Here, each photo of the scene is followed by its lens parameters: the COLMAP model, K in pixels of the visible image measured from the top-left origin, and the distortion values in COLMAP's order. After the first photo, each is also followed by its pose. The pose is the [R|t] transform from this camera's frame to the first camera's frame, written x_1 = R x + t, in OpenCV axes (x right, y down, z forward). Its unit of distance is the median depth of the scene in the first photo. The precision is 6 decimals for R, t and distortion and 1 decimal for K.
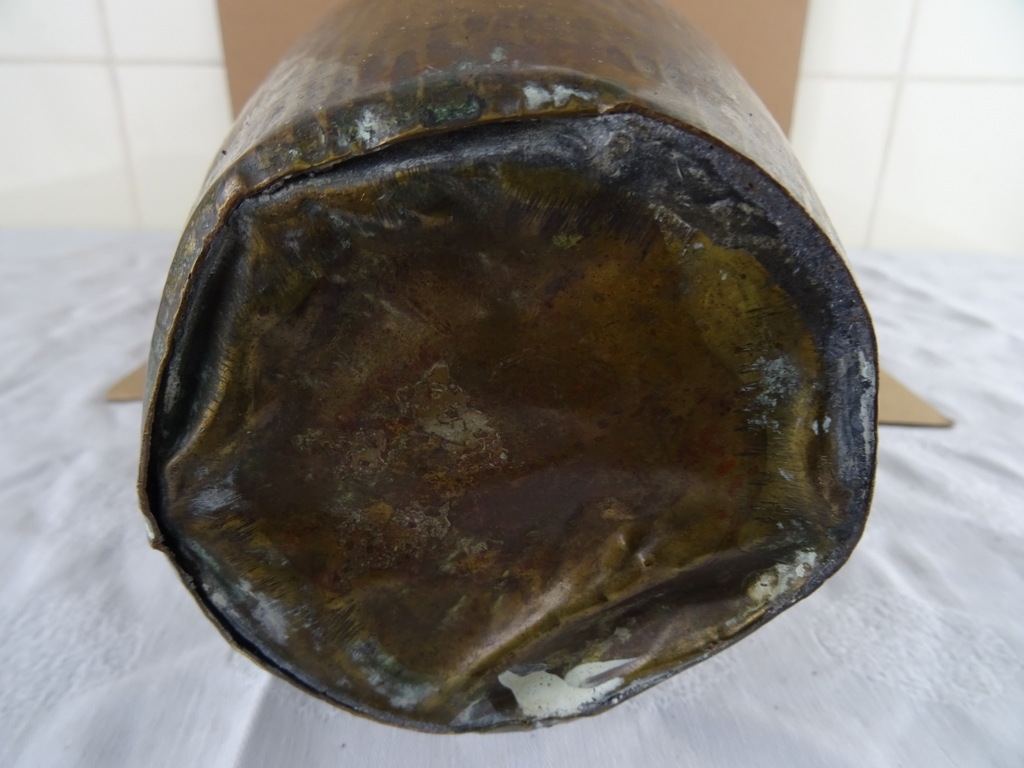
lens RADIAL K [[720.0, 0, 516.9], [0, 720.0, 380.6], [0, 0, 1]] dist [-0.001275, -0.008189]
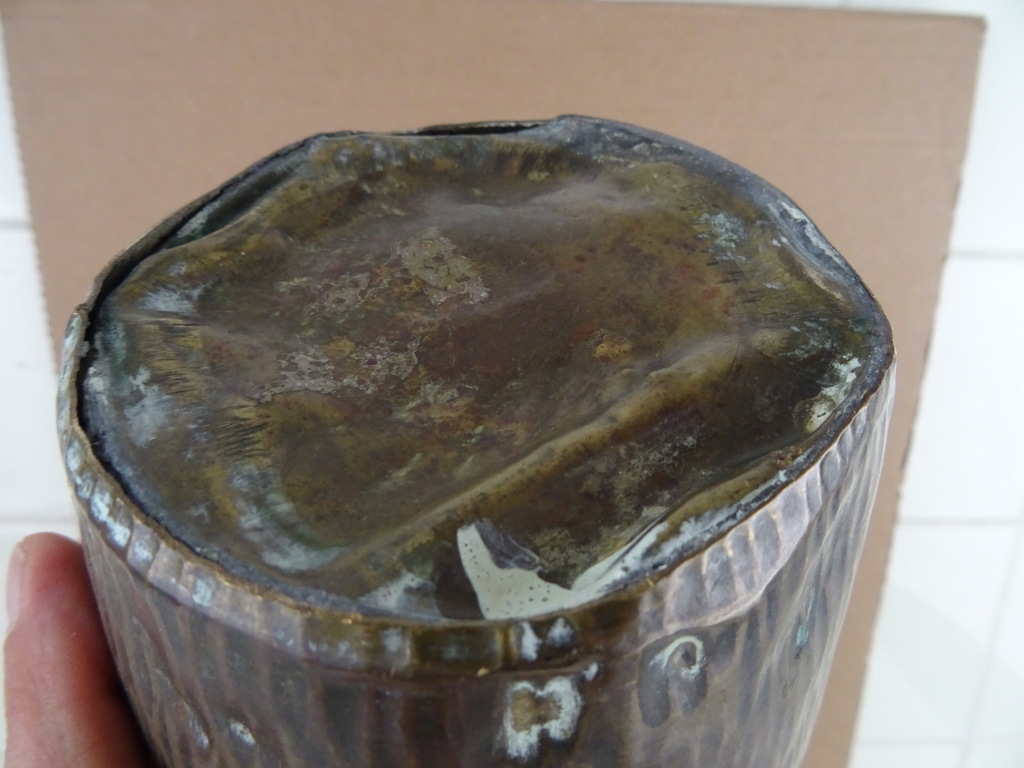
lens RADIAL K [[720.0, 0, 508.7], [0, 720.0, 380.5], [0, 0, 1]] dist [-0.001275, -0.008189]
pose [[0.999832, 0.018245, 0.001936, 0.014078], [-0.004182, 0.329380, -0.944188, 1.024812], [-0.017864, 0.944021, 0.329400, 0.752672]]
